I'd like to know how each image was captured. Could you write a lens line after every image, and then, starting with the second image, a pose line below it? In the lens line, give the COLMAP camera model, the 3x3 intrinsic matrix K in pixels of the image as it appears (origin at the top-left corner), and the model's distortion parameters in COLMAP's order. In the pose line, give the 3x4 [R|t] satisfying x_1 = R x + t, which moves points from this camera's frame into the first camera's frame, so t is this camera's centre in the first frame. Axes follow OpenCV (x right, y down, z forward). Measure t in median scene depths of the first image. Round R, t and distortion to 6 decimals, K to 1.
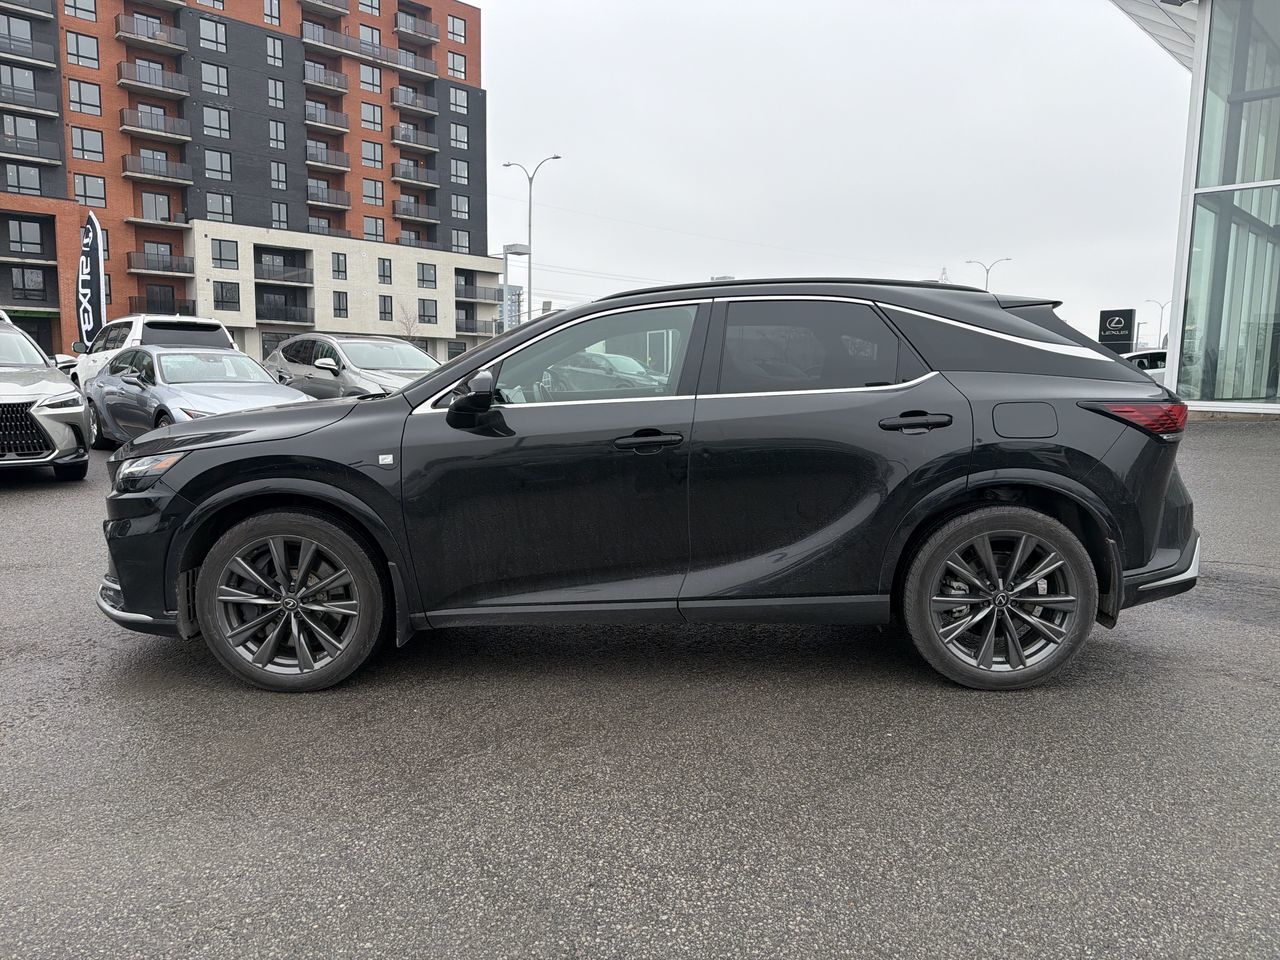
lens RADIAL K [[904.4, 0, 632.9], [0, 904.4, 481.5], [0, 0, 1]] dist [0.031988, -0.039828]
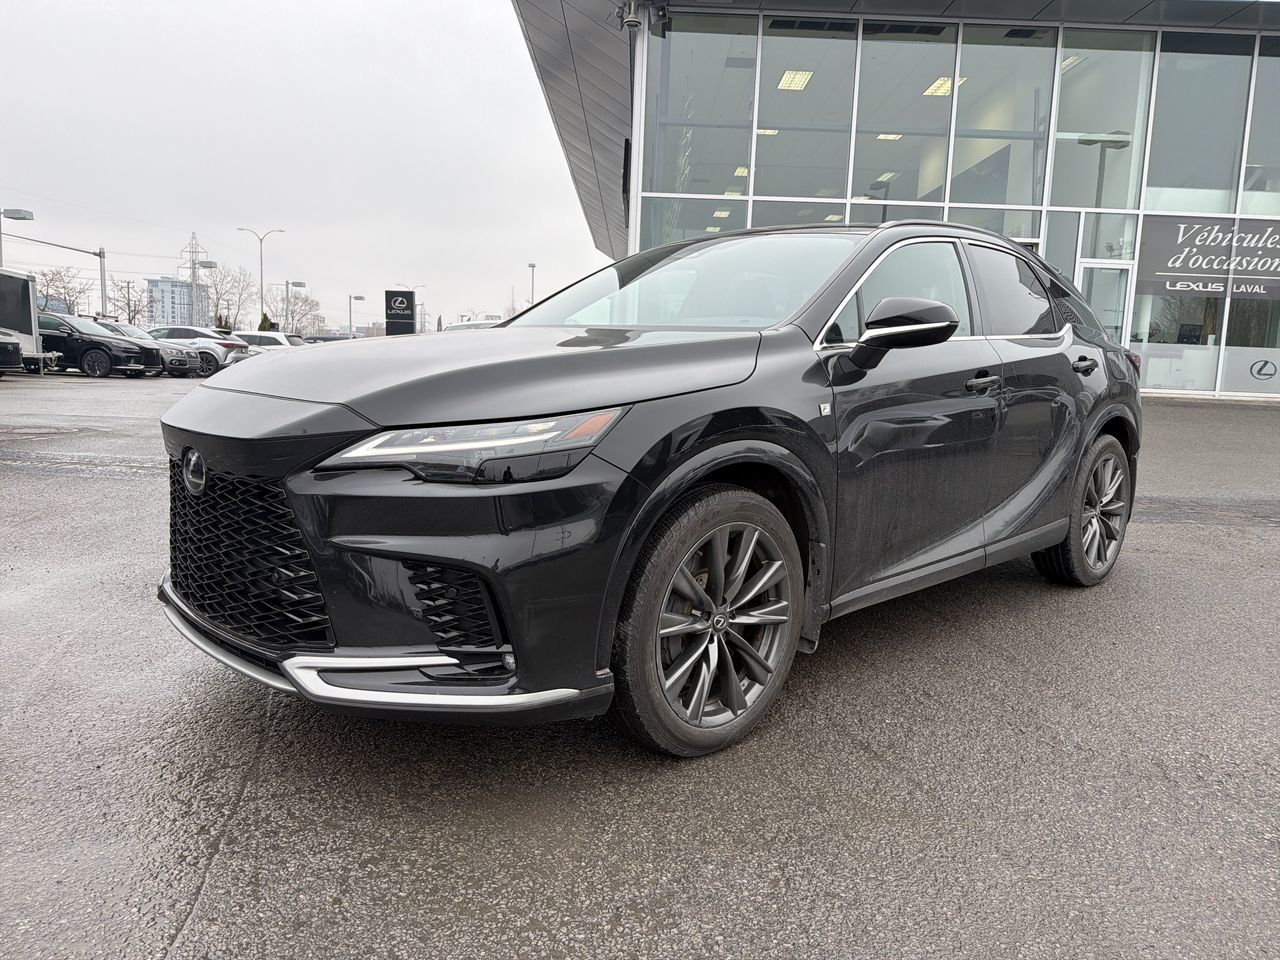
lens RADIAL K [[902.7, 0, 632.9], [0, 902.7, 477.1], [0, 0, 1]] dist [0.022092, -0.024924]
pose [[0.716067, -0.076708, 0.693804, -0.899559], [0.059936, 0.997029, 0.048373, -0.013516], [-0.695453, 0.006946, 0.718538, 0.554342]]
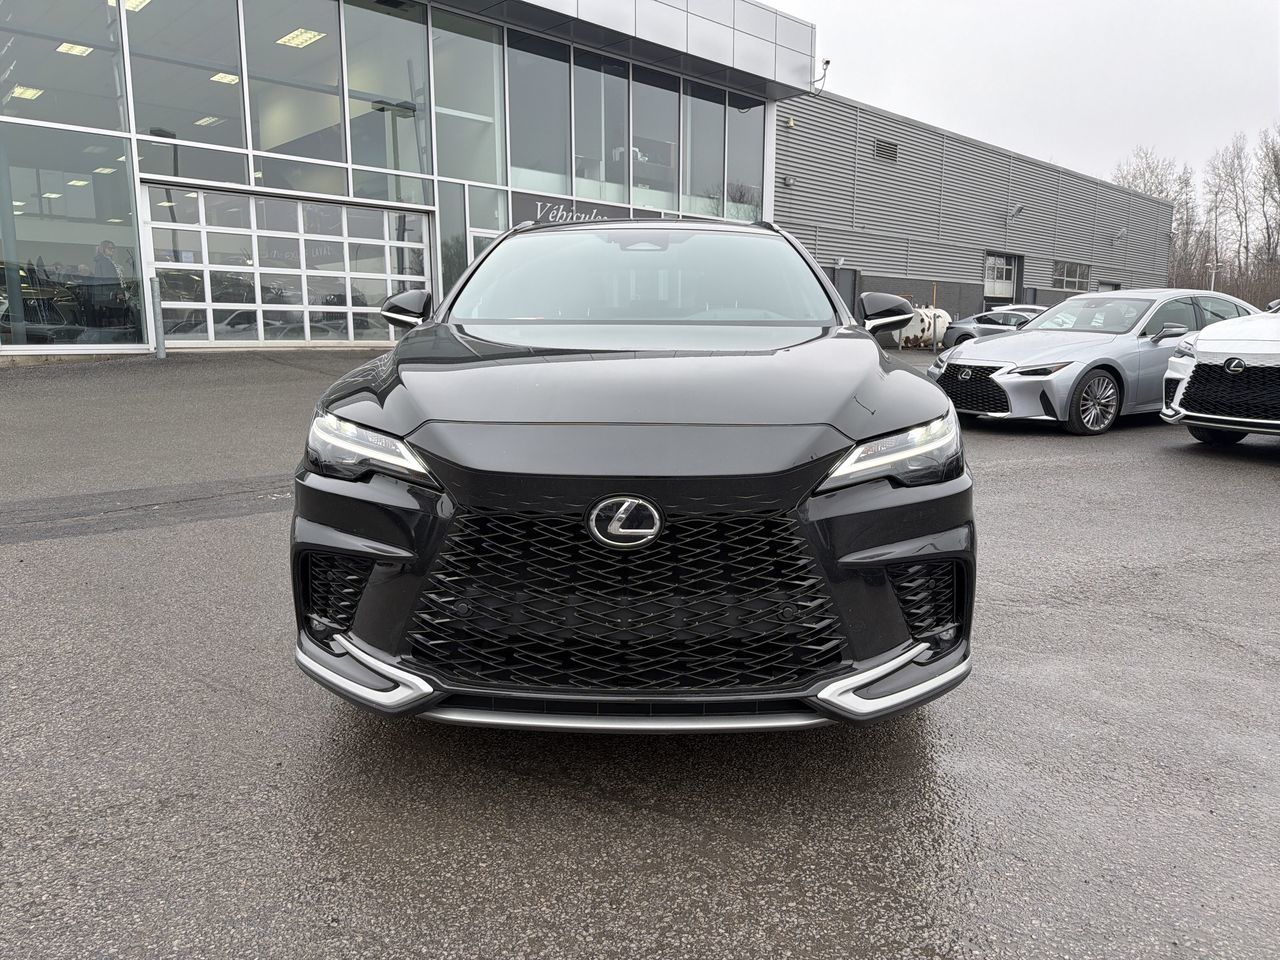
lens RADIAL K [[901.6, 0, 635.9], [0, 901.6, 475.2], [0, 0, 1]] dist [0.061742, -0.059013]
pose [[0.032615, -0.170297, 0.984853, -1.201330], [0.121163, 0.978783, 0.165235, -0.121188], [-0.992097, 0.113939, 0.052556, 1.196773]]
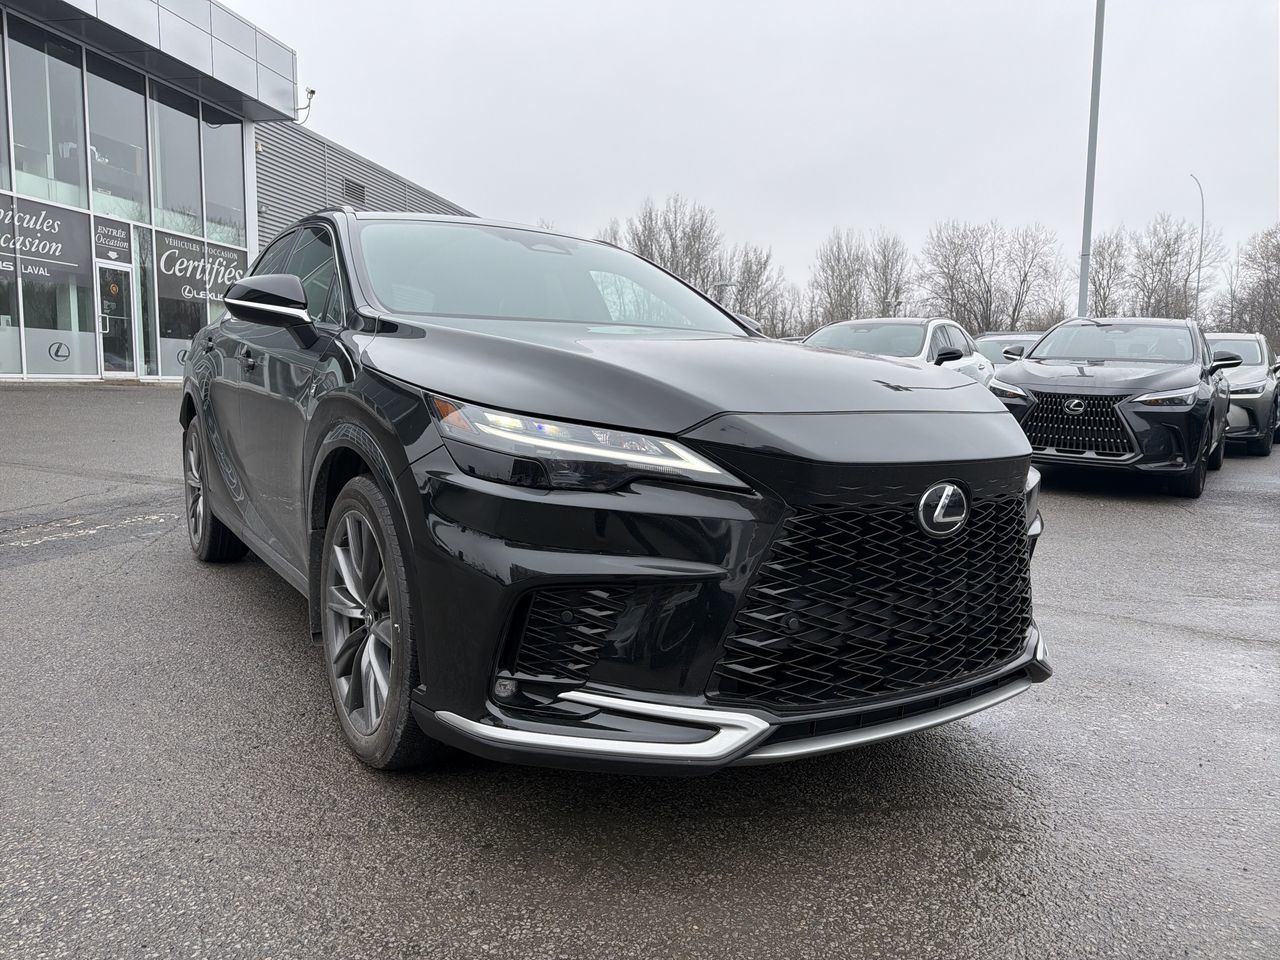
lens RADIAL K [[905.4, 0, 649.4], [0, 905.4, 479.2], [0, 0, 1]] dist [0.017714, -0.022752]
pose [[-0.539195, -0.116704, 0.834056, -1.050423], [0.073884, 0.979979, 0.184886, -0.131053], [-0.838934, 0.161313, -0.519777, 1.577479]]
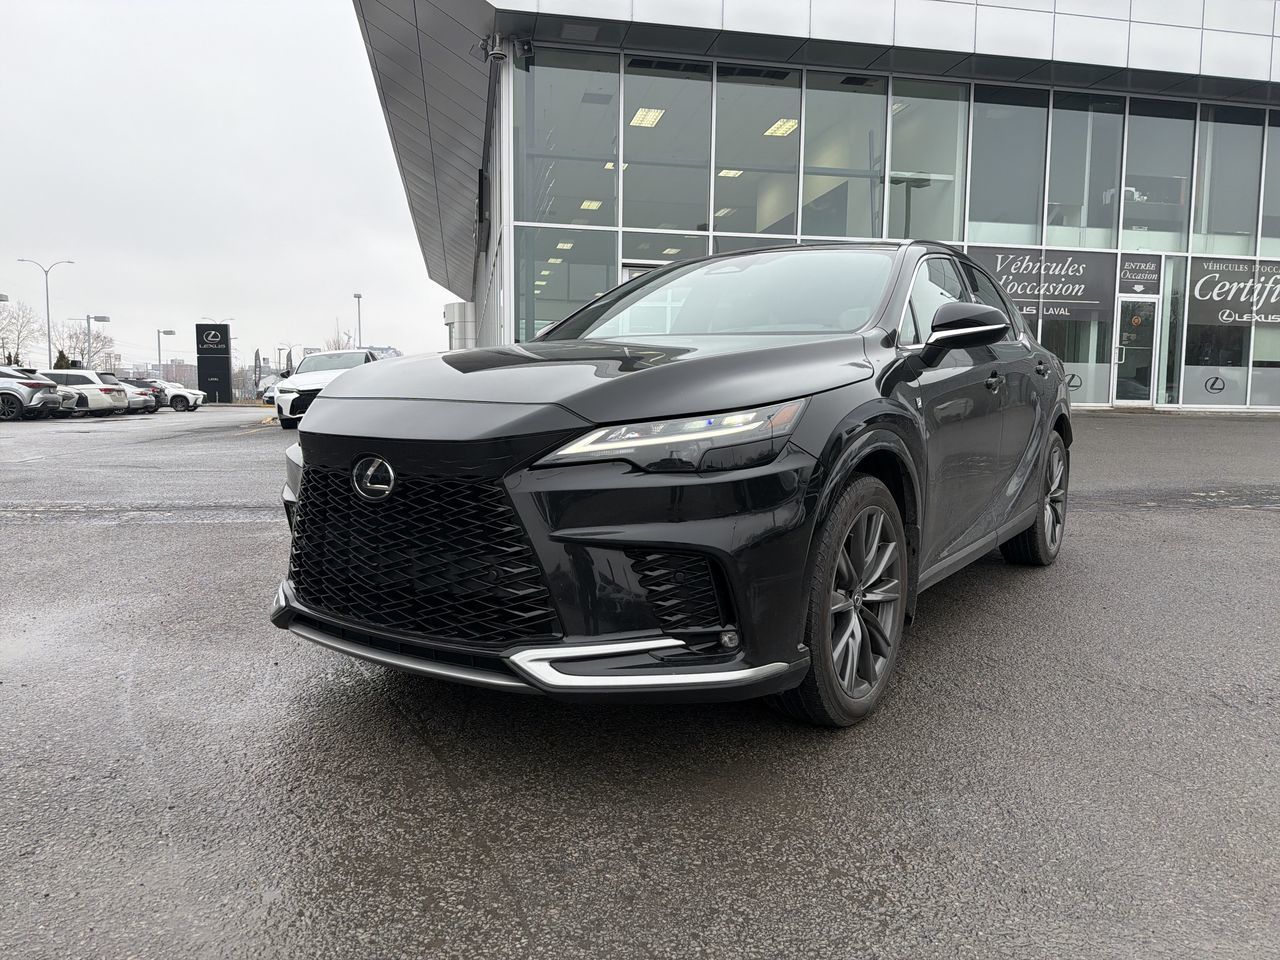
lens RADIAL K [[900.5, 0, 637.7], [0, 900.5, 471.8], [0, 0, 1]] dist [0.038150, -0.050495]
pose [[0.567651, -0.077234, 0.819639, -1.089378], [0.099427, 0.994734, 0.024873, -0.007082], [-0.817243, 0.067375, 0.572341, 0.718897]]
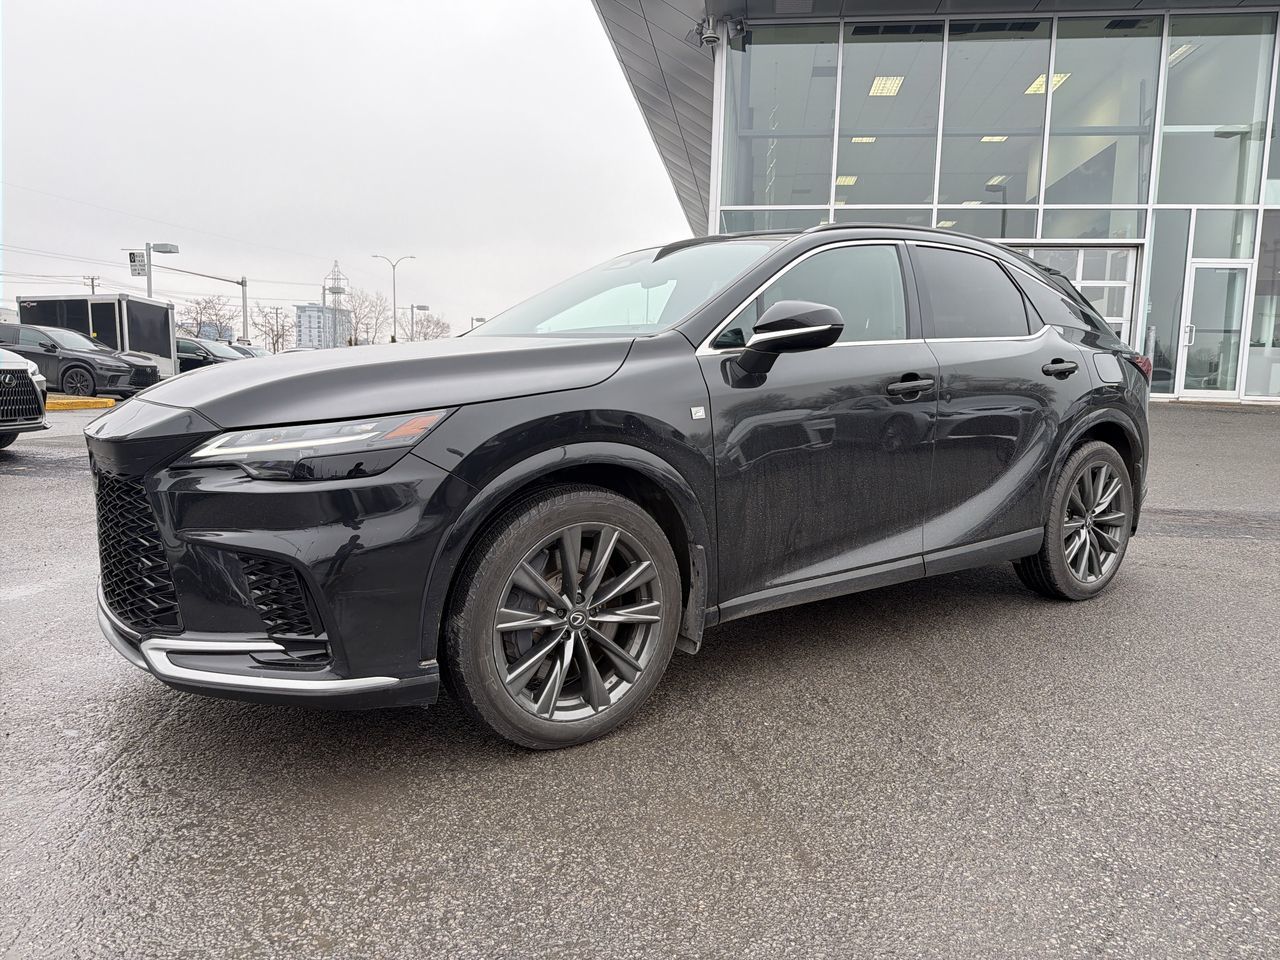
lens RADIAL K [[898.3, 0, 632.5], [0, 898.3, 483.7], [0, 0, 1]] dist [0.036911, -0.042166]
pose [[0.802689, -0.067783, 0.592533, -0.757701], [0.061697, 0.997627, 0.030543, 0.009171], [-0.593197, 0.012041, 0.804967, 0.408266]]
